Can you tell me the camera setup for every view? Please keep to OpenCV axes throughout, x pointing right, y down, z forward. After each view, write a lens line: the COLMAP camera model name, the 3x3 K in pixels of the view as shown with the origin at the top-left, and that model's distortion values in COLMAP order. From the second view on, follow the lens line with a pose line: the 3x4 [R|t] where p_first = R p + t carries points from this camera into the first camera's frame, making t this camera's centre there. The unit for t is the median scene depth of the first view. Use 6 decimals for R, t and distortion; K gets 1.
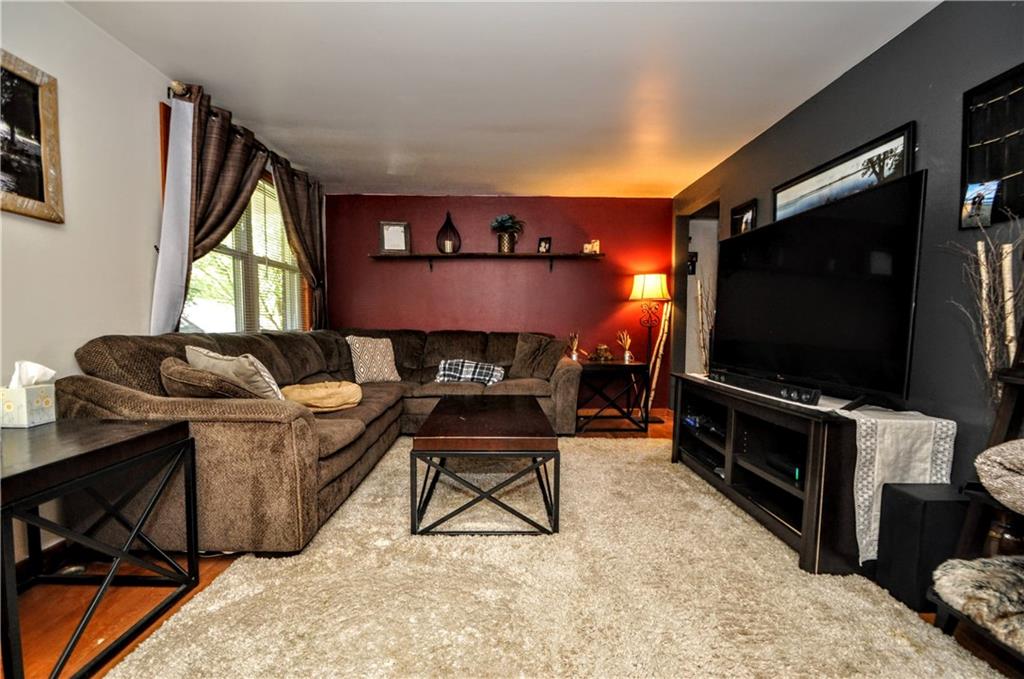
lens RADIAL K [[455.8, 0, 514.9], [0, 455.8, 344.5], [0, 0, 1]] dist [-0.000056, -0.010022]
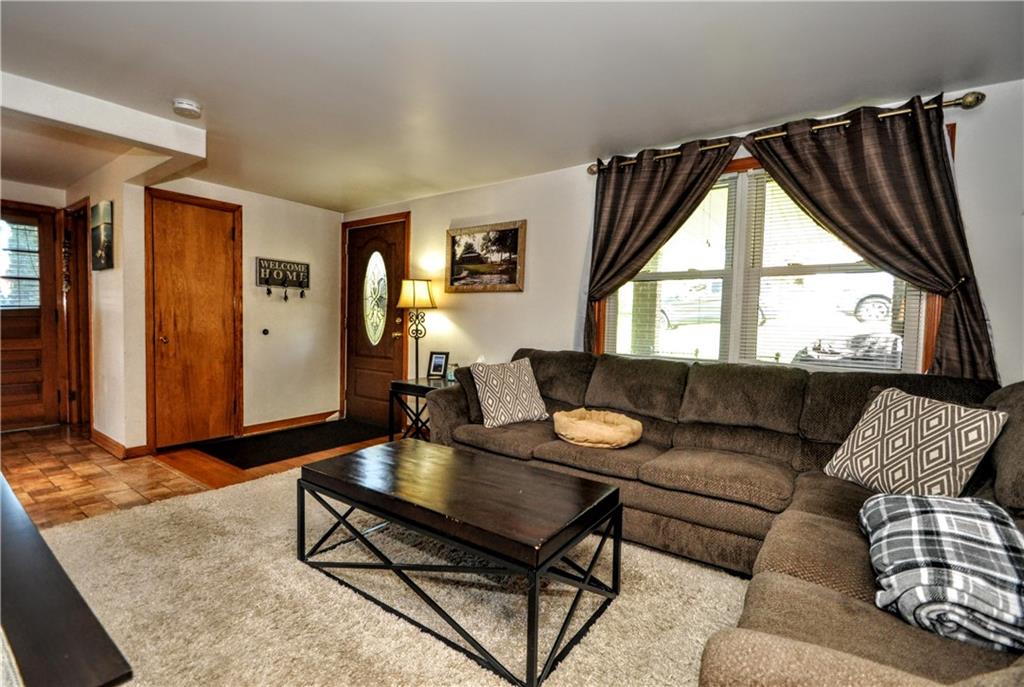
lens RADIAL K [[455.4, 0, 512.0], [0, 455.4, 343.5], [0, 0, 1]] dist [0.000691, 0.000038]
pose [[-0.608972, 0.016914, -0.793011, 0.360772], [-0.060152, 0.995909, 0.067434, -0.097381], [0.790907, 0.088766, -0.605464, 1.256549]]
